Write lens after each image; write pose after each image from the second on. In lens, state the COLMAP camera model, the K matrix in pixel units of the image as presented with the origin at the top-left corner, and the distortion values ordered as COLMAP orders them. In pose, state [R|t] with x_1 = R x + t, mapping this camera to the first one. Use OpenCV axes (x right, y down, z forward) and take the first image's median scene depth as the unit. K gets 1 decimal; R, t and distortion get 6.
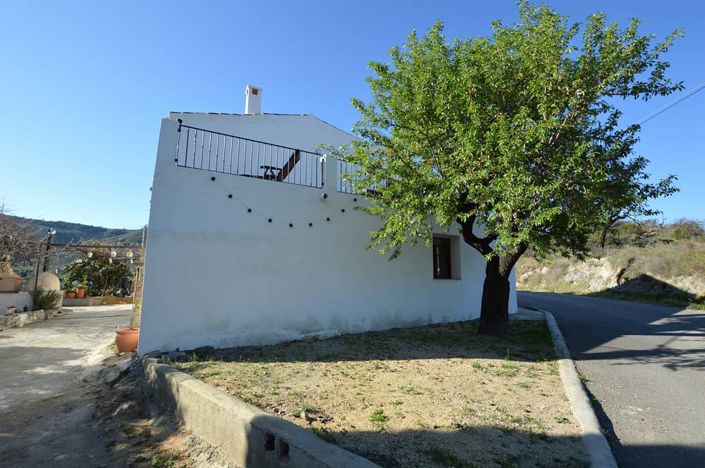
lens RADIAL K [[345.0, 0, 352.5], [0, 345.0, 234.0], [0, 0, 1]] dist [-0.000706, 0.000142]
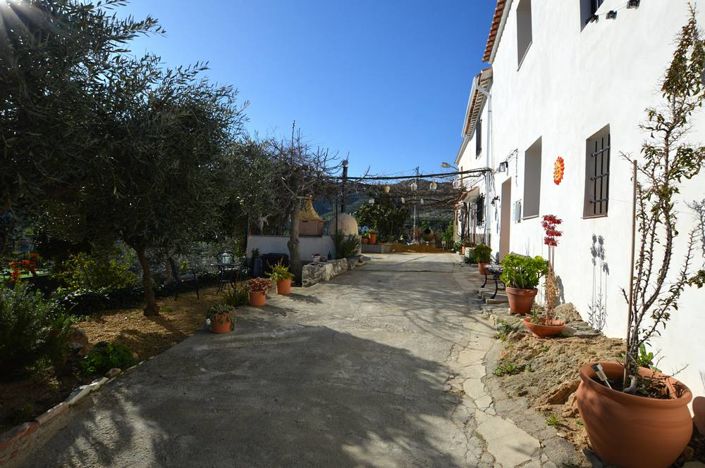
lens RADIAL K [[345.0, 0, 352.5], [0, 345.0, 234.0], [0, 0, 1]] dist [-0.000706, 0.000142]
pose [[0.777736, 0.012089, -0.628475, -0.367305], [0.080068, 0.989766, 0.118122, 0.067279], [0.623471, -0.142188, 0.768808, 0.385315]]
